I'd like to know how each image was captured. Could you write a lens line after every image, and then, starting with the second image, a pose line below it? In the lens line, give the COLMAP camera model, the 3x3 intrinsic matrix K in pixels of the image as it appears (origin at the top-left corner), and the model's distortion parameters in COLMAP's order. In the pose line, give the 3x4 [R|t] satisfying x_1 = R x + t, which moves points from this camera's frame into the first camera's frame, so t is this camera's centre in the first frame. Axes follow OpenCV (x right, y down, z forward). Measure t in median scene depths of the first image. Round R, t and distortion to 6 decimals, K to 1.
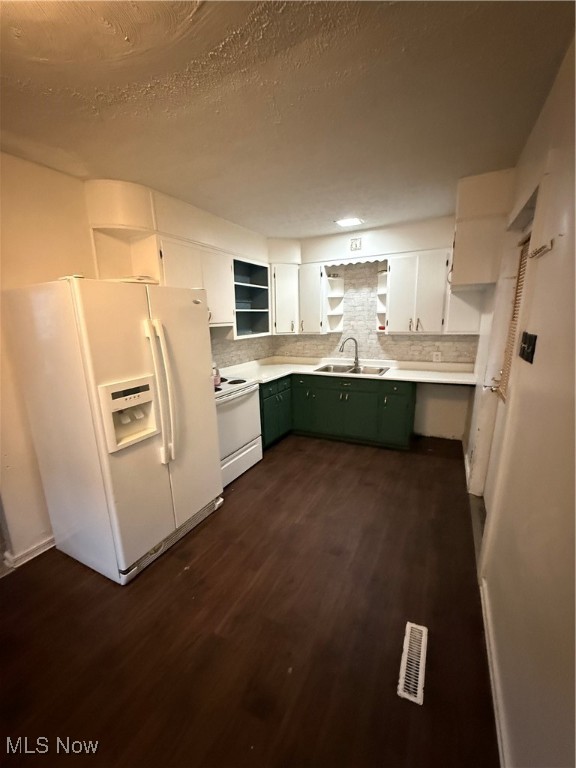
lens RADIAL K [[303.6, 0, 287.2], [0, 303.6, 385.0], [0, 0, 1]] dist [-0.000424, 0.000403]
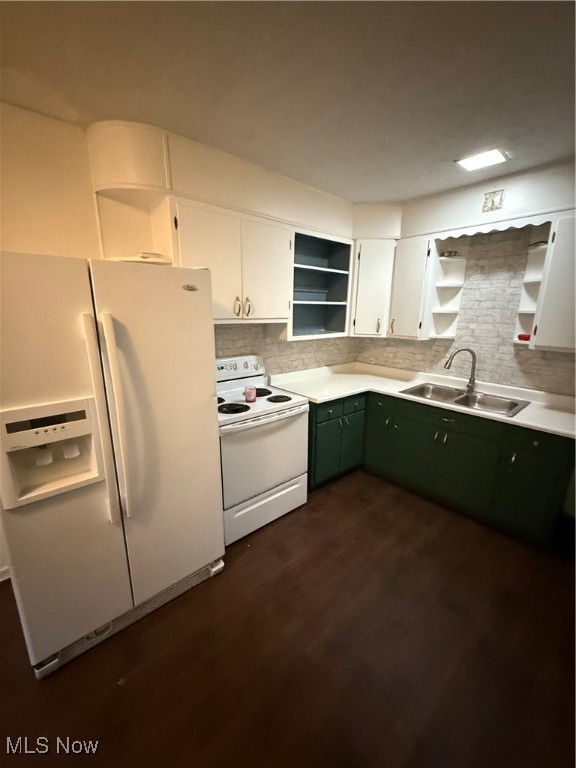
lens RADIAL K [[303.6, 0, 289.2], [0, 303.6, 382.7], [0, 0, 1]] dist [-0.000424, 0.000403]
pose [[0.932283, 0.119225, -0.341517, 0.100586], [-0.112343, 0.992867, 0.039936, -0.076830], [0.343842, 0.001135, 0.939027, 0.291547]]
